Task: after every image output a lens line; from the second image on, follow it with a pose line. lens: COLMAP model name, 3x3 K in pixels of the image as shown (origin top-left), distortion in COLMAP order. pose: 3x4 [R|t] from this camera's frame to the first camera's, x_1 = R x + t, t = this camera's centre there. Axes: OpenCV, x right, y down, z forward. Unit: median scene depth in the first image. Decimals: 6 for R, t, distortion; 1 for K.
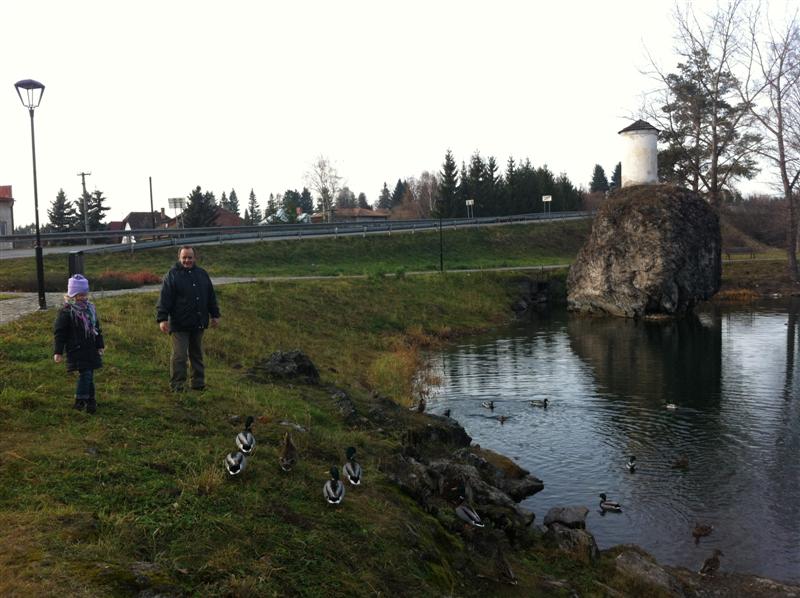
lens RADIAL K [[762.6, 0, 396.9], [0, 762.6, 308.5], [0, 0, 1]] dist [0.022714, -0.182982]
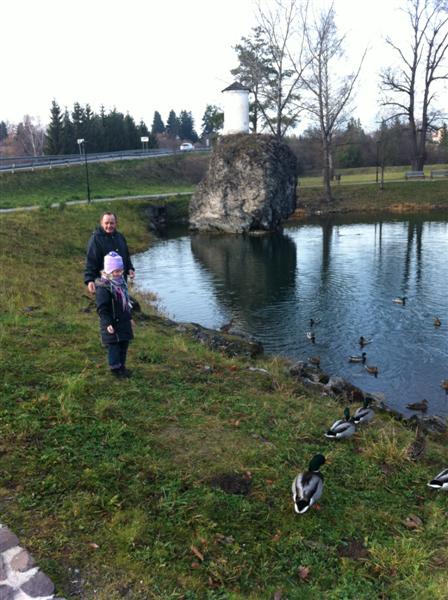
lens RADIAL K [[566.1, 0, 225.7], [0, 566.1, 313.5], [0, 0, 1]] dist [0.084520, -0.312237]
pose [[0.931757, -0.091129, 0.351461, -0.089580], [0.034683, 0.985903, 0.163685, -0.014763], [-0.361423, -0.140325, 0.921782, 0.045666]]
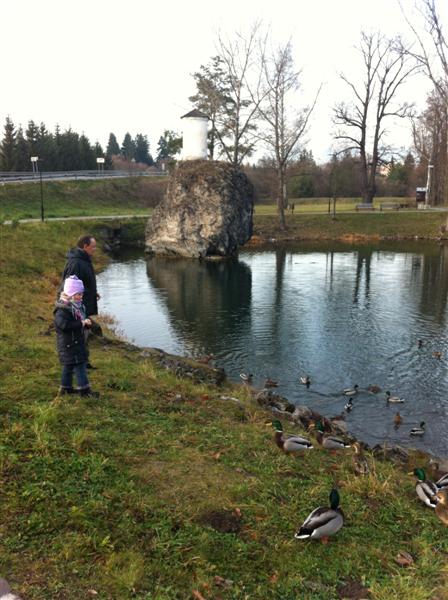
lens RADIAL K [[566.0, 0, 226.8], [0, 566.0, 307.0], [0, 0, 1]] dist [0.120782, -0.386740]
pose [[0.898935, -0.048933, 0.435340, -0.094723], [-0.000449, 0.993639, 0.112614, -0.015843], [-0.438081, -0.101428, 0.893195, 0.048826]]
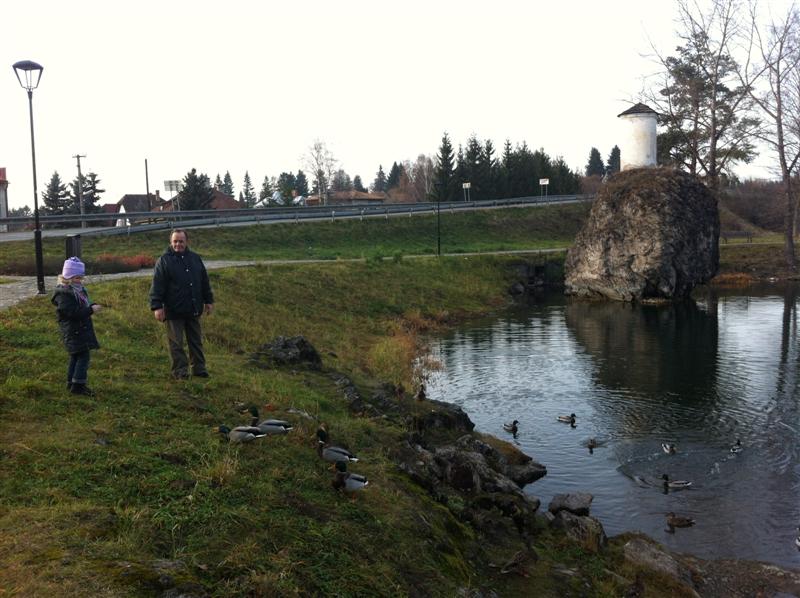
lens RADIAL K [[762.4, 0, 396.7], [0, 762.4, 313.3], [0, 0, 1]] dist [0.019893, -0.172896]
pose [[0.999981, 0.001404, 0.005978, -0.003188], [-0.001572, 0.999599, 0.028276, -0.000858], [-0.005936, -0.028285, 0.999582, 0.002303]]
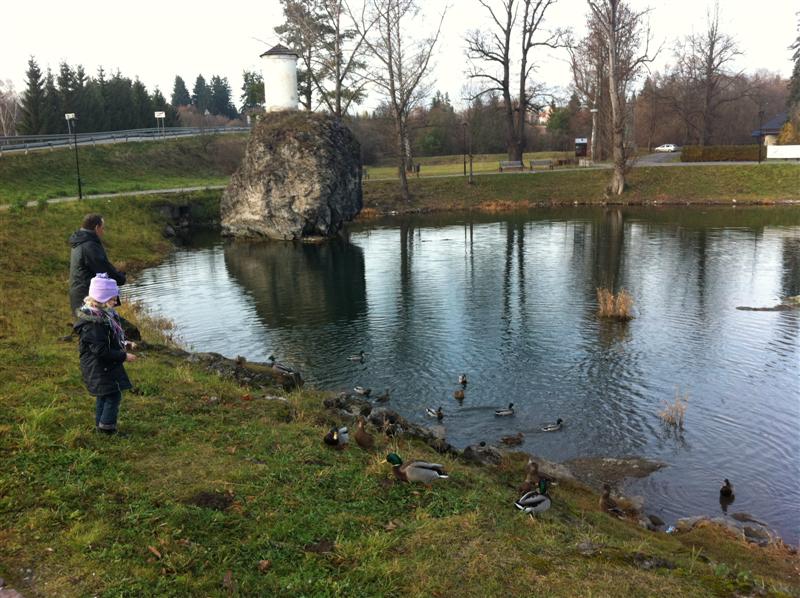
lens RADIAL K [[751.0, 0, 407.9], [0, 751.0, 317.1], [0, 0, 1]] dist [0.088561, -0.298521]
pose [[0.857156, -0.100709, 0.505115, -0.088796], [0.038275, 0.990441, 0.132522, -0.014844], [-0.513632, -0.094259, 0.852817, 0.018228]]
